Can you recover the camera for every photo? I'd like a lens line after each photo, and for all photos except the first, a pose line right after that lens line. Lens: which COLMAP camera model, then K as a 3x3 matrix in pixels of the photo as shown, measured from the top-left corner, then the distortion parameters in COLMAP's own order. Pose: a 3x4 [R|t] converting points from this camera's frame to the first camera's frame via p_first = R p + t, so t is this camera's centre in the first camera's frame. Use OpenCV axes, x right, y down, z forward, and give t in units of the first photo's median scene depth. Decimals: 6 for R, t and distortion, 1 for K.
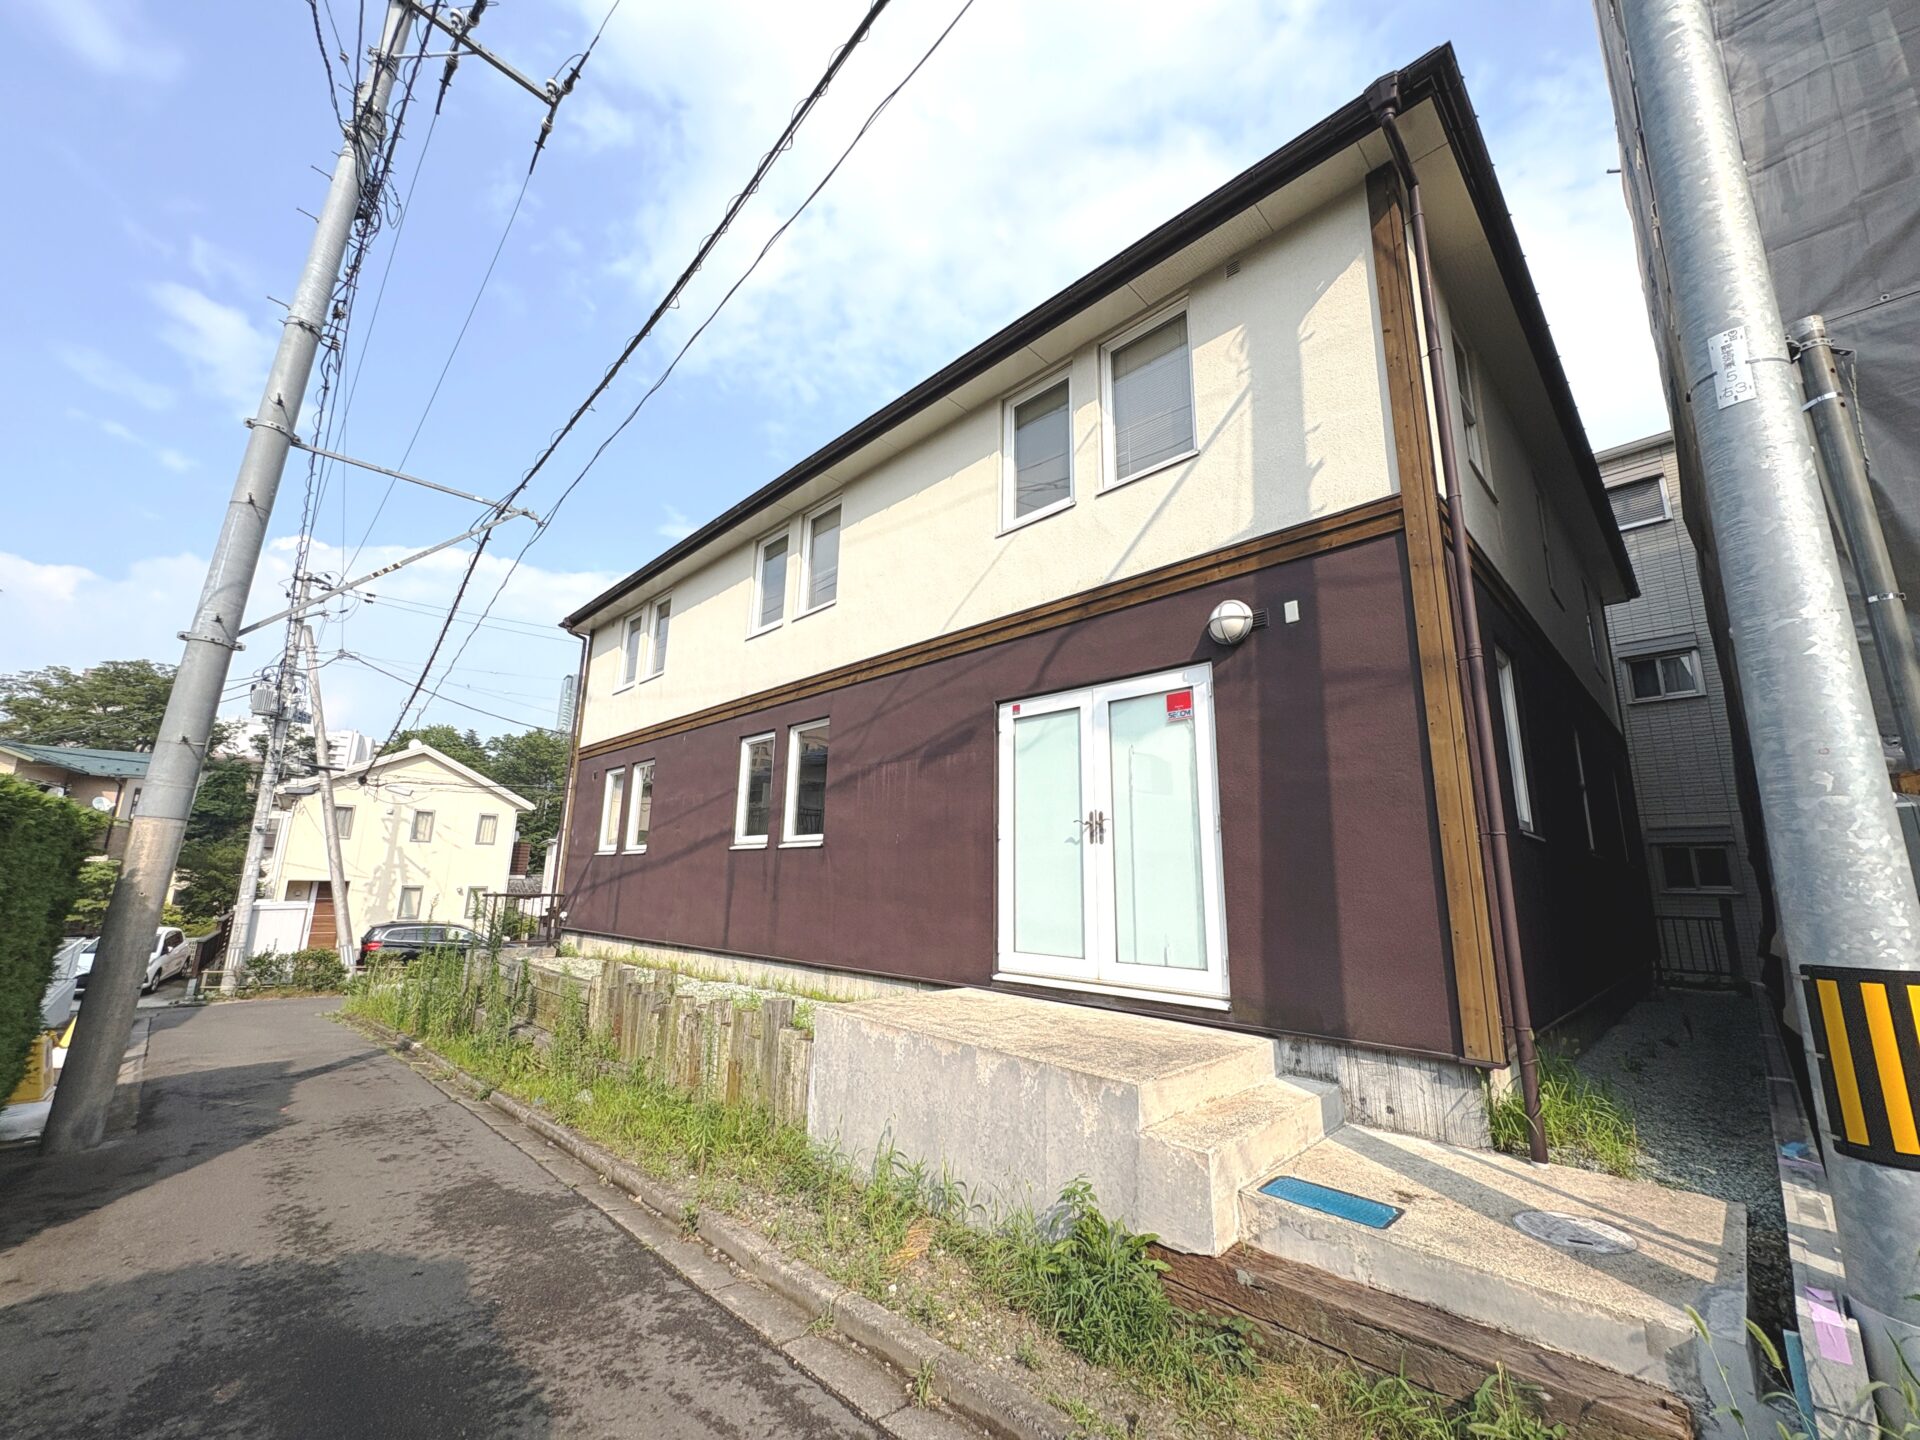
lens RADIAL K [[765.8, 0, 955.3], [0, 765.8, 718.9], [0, 0, 1]] dist [-0.000421, 0.000237]
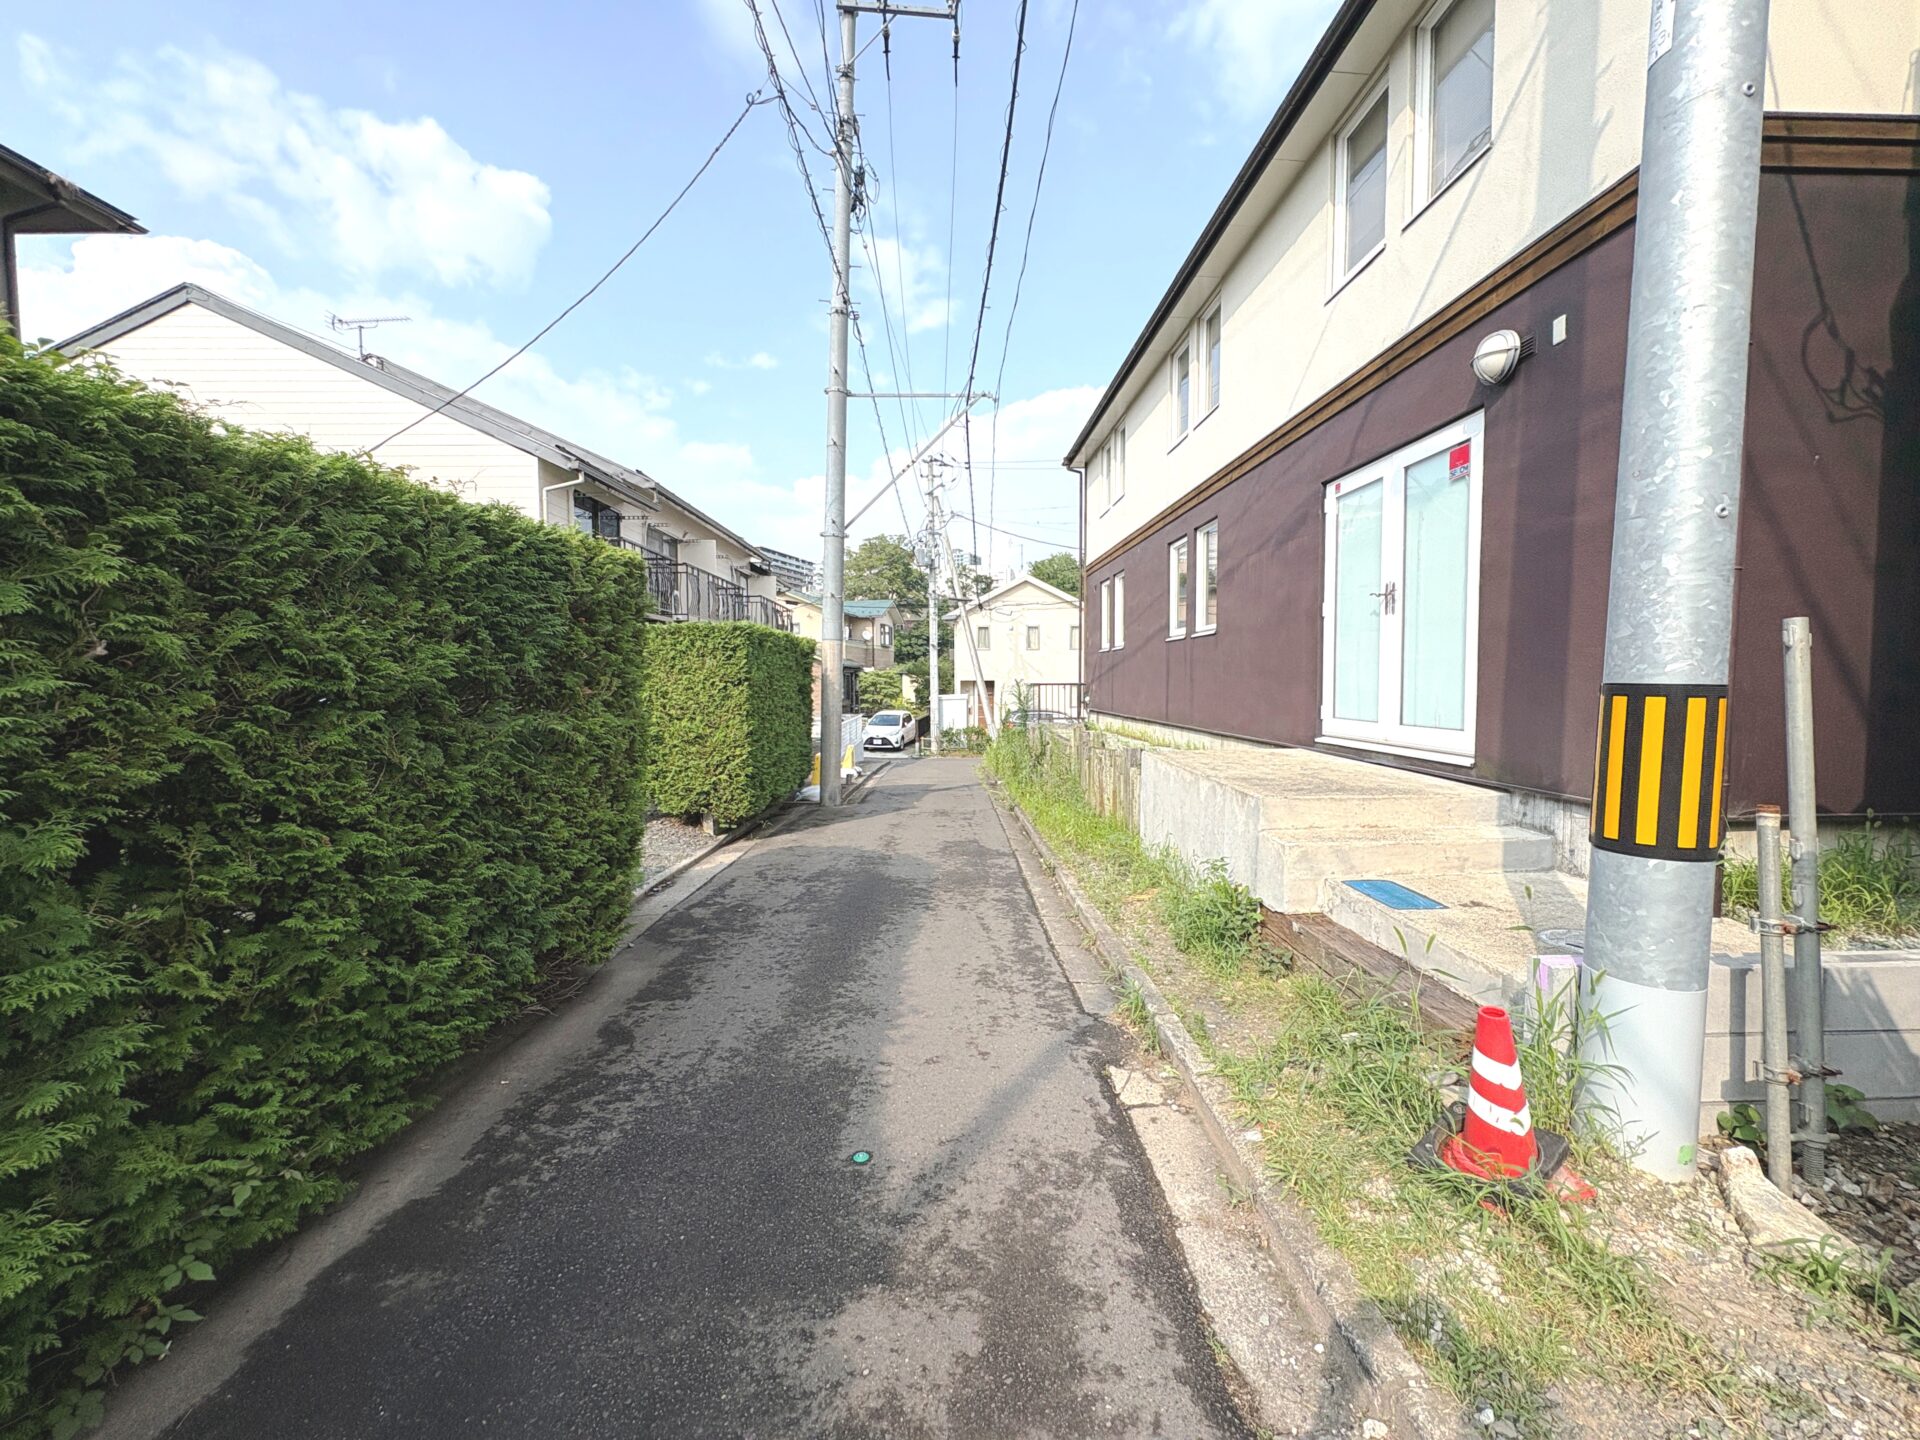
lens RADIAL K [[765.8, 0, 955.3], [0, 765.8, 718.9], [0, 0, 1]] dist [-0.000421, 0.000237]
pose [[0.732064, 0.016780, -0.681029, 0.438477], [0.158782, 0.967960, 0.194530, 0.006682], [0.662473, -0.250544, 0.705944, -0.135995]]
